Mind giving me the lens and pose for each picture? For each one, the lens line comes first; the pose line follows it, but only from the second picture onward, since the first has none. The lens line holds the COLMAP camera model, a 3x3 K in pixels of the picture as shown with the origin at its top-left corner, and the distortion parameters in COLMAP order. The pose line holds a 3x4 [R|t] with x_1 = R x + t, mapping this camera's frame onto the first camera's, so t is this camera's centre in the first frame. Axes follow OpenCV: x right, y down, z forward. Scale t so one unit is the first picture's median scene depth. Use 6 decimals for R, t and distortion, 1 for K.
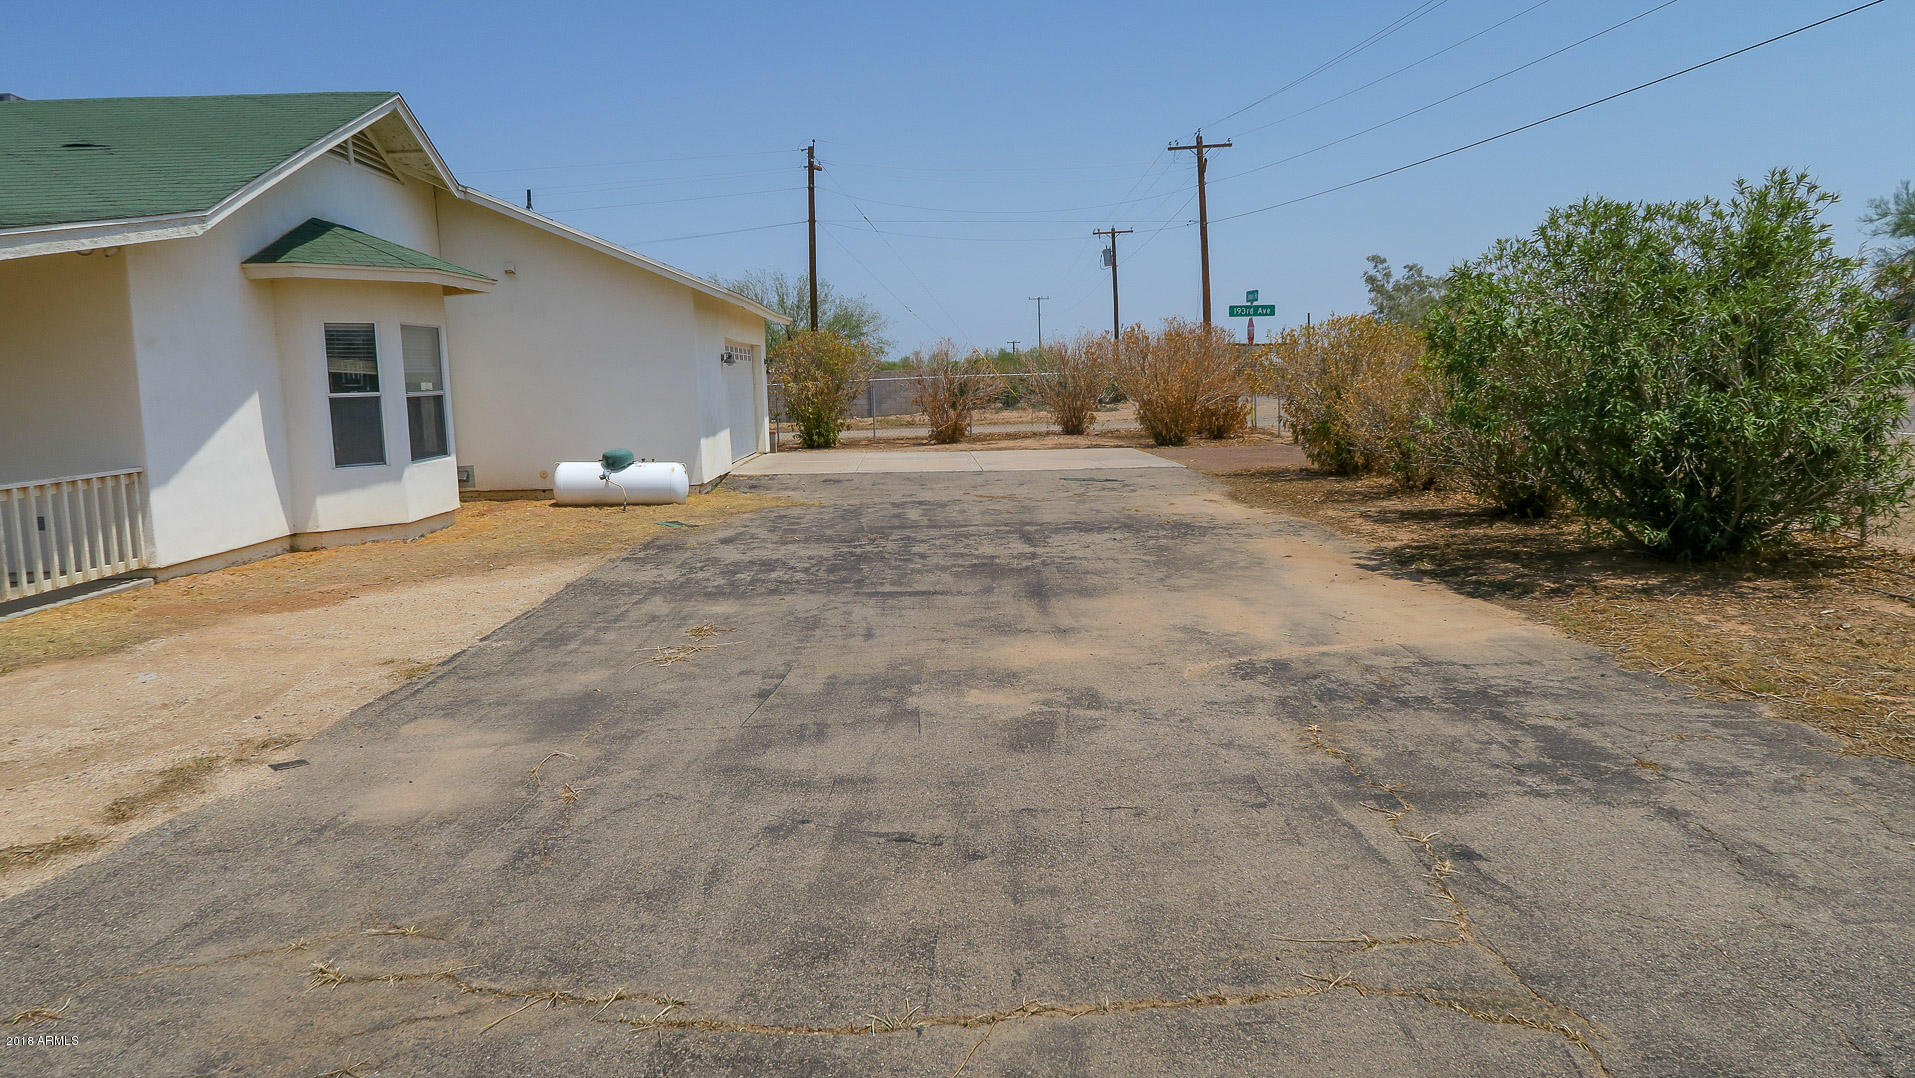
lens RADIAL K [[1349.3, 0, 957.5], [0, 1349.3, 539.0], [0, 0, 1]] dist [-0.006775, 0.006404]
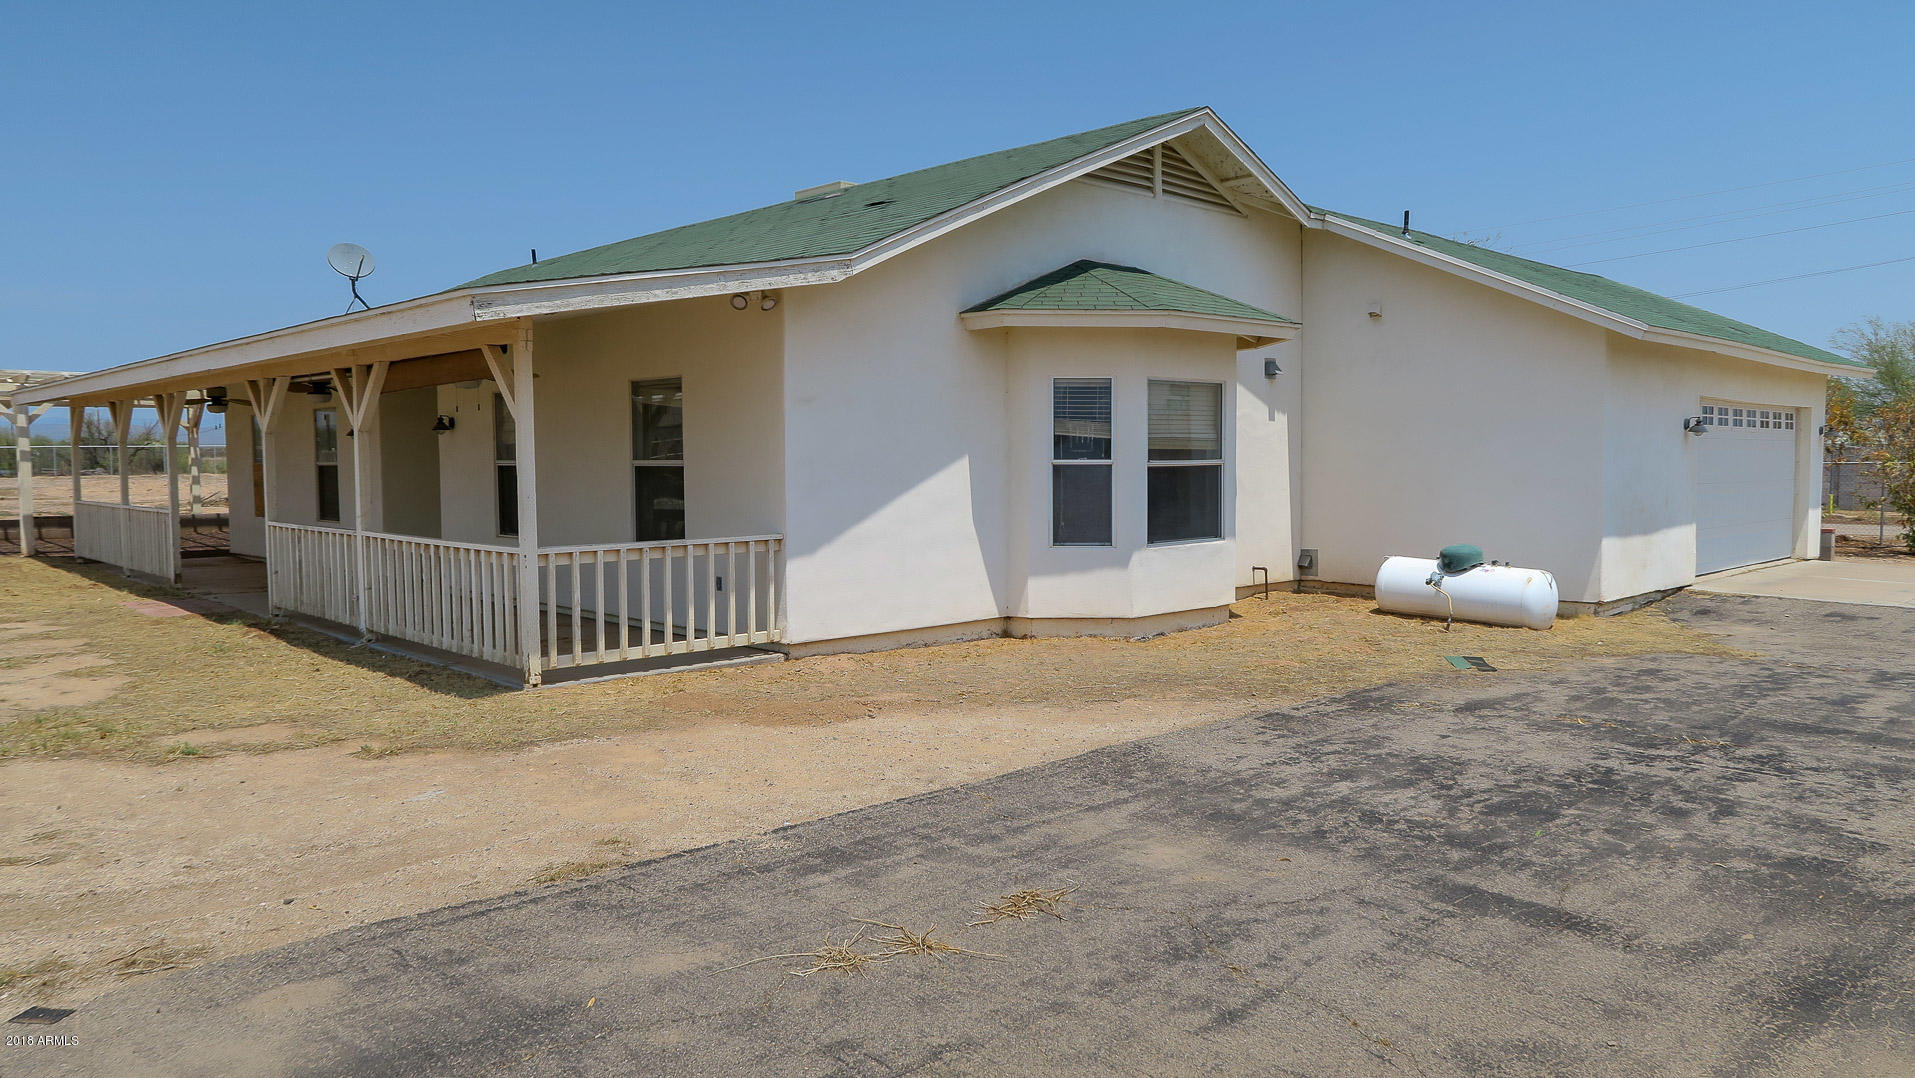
lens RADIAL K [[1349.3, 0, 957.5], [0, 1349.3, 539.0], [0, 0, 1]] dist [-0.006775, 0.006404]
pose [[0.683976, 0.076485, -0.725484, 0.120305], [-0.107754, 0.994172, 0.003223, -0.052894], [0.721502, 0.075969, 0.688232, 0.359482]]
